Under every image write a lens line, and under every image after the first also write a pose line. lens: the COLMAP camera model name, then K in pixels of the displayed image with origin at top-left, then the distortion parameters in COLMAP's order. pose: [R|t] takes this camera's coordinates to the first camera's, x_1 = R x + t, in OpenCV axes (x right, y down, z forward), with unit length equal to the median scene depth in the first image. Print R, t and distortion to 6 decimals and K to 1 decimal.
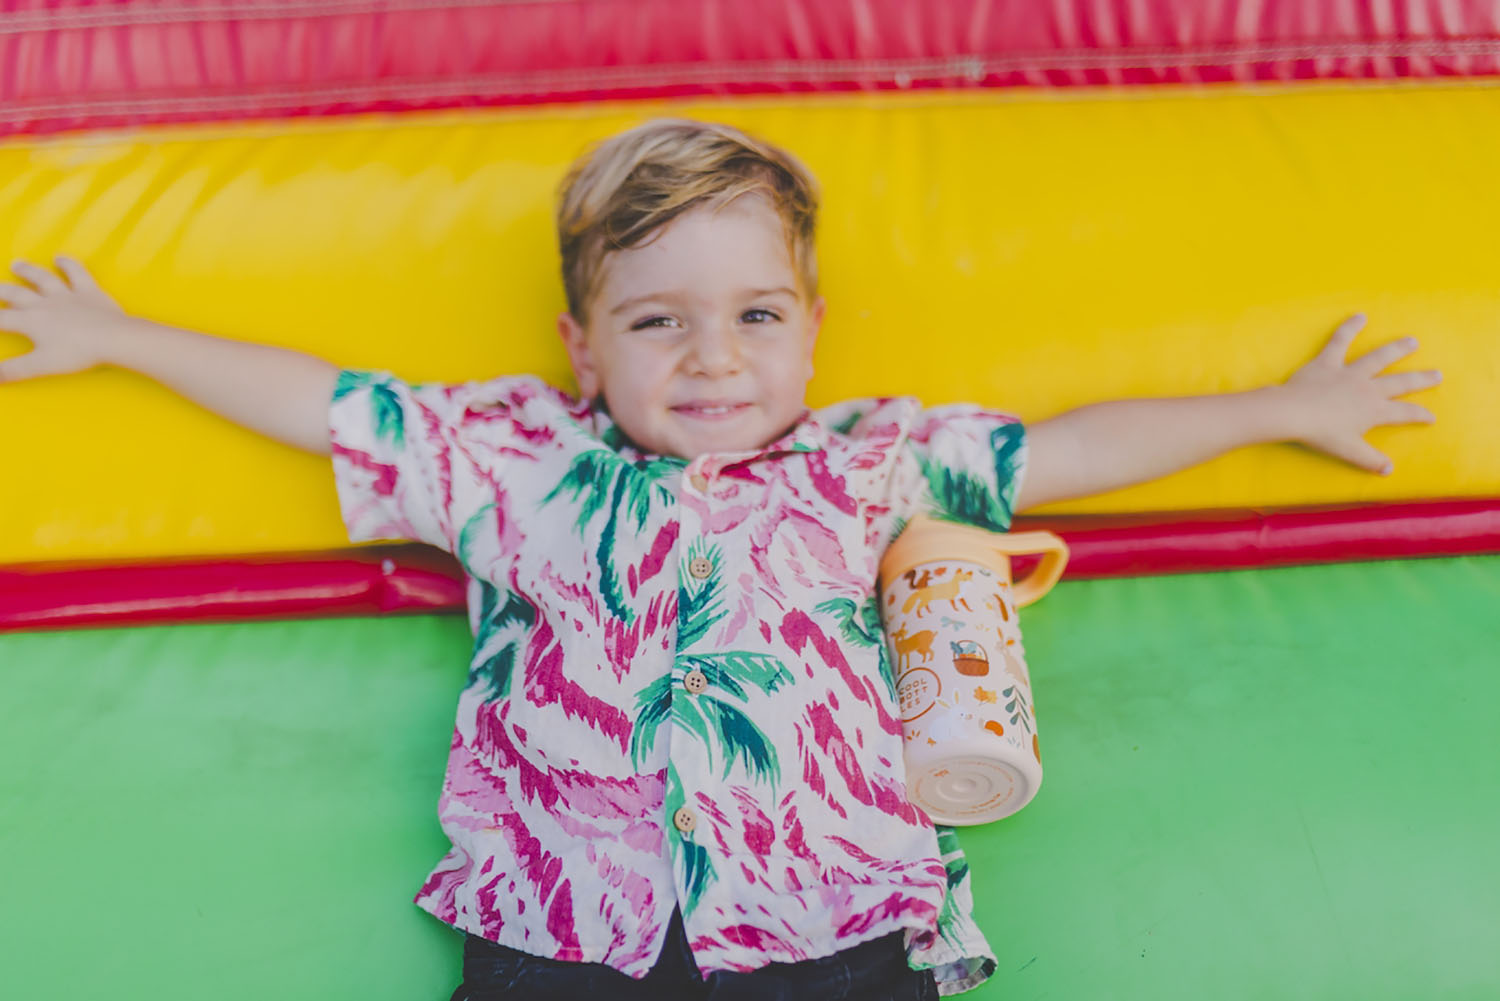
lens RADIAL K [[1551.5, 0, 750.0], [0, 1551.5, 500.5], [0, 0, 1]] dist [0.259325, -0.000022]
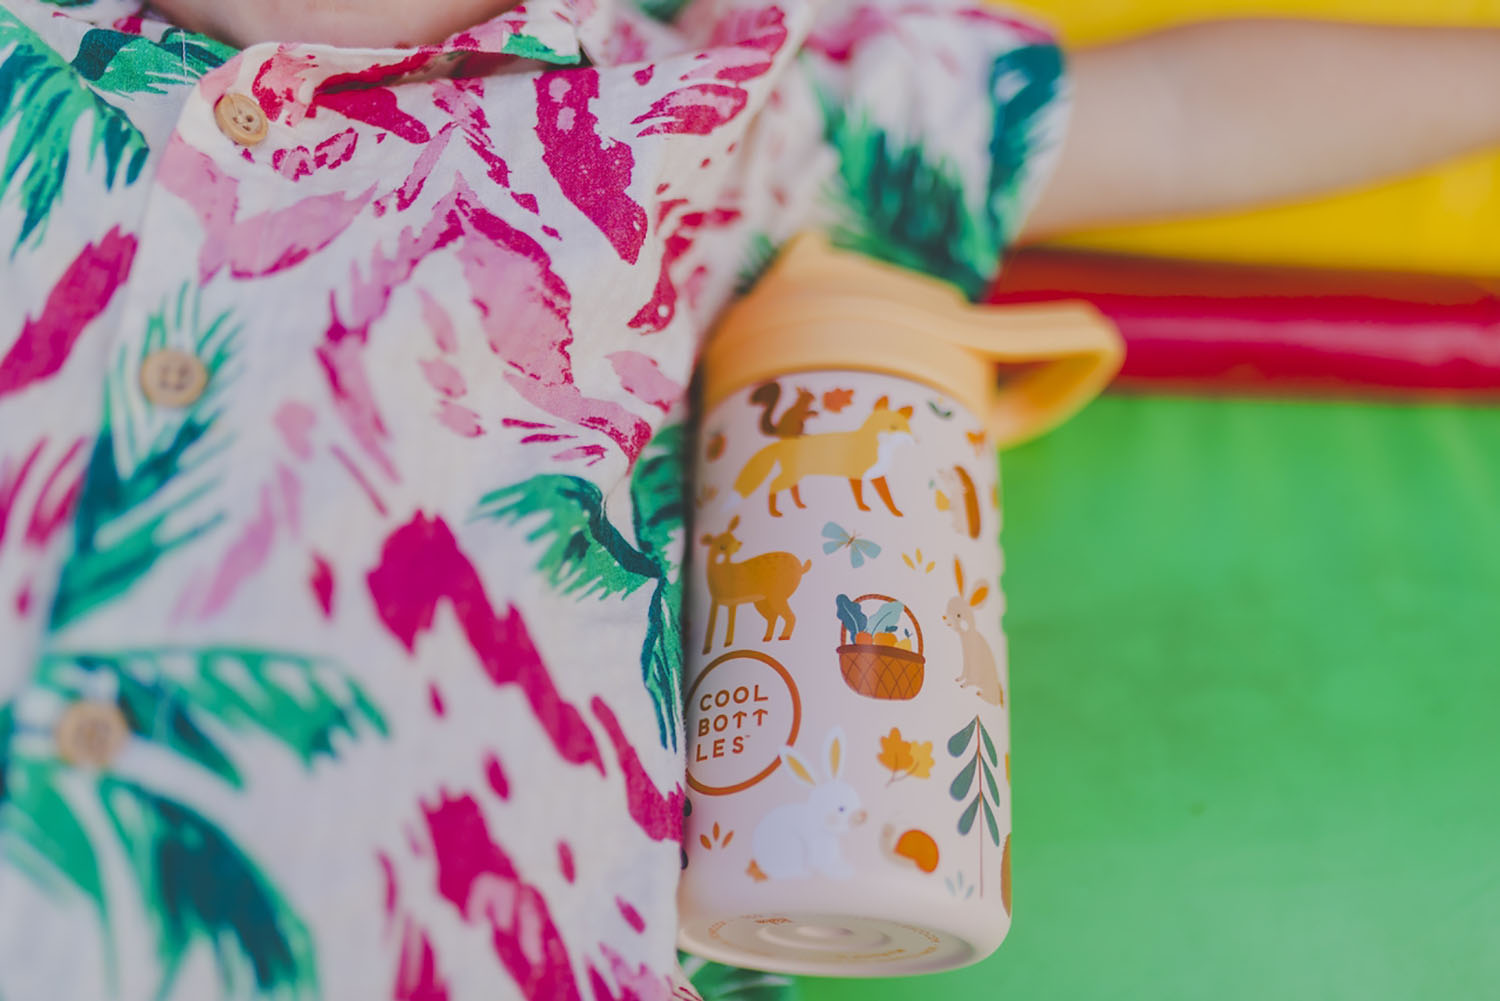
lens RADIAL K [[1474.8, 0, 713.4], [0, 1474.8, 541.9], [0, 0, 1]] dist [-0.002541, -0.002446]
pose [[0.994685, 0.087599, 0.054112, 0.073690], [-0.099529, 0.952635, 0.287369, -0.028736], [-0.026376, -0.291227, 0.956290, 0.633695]]
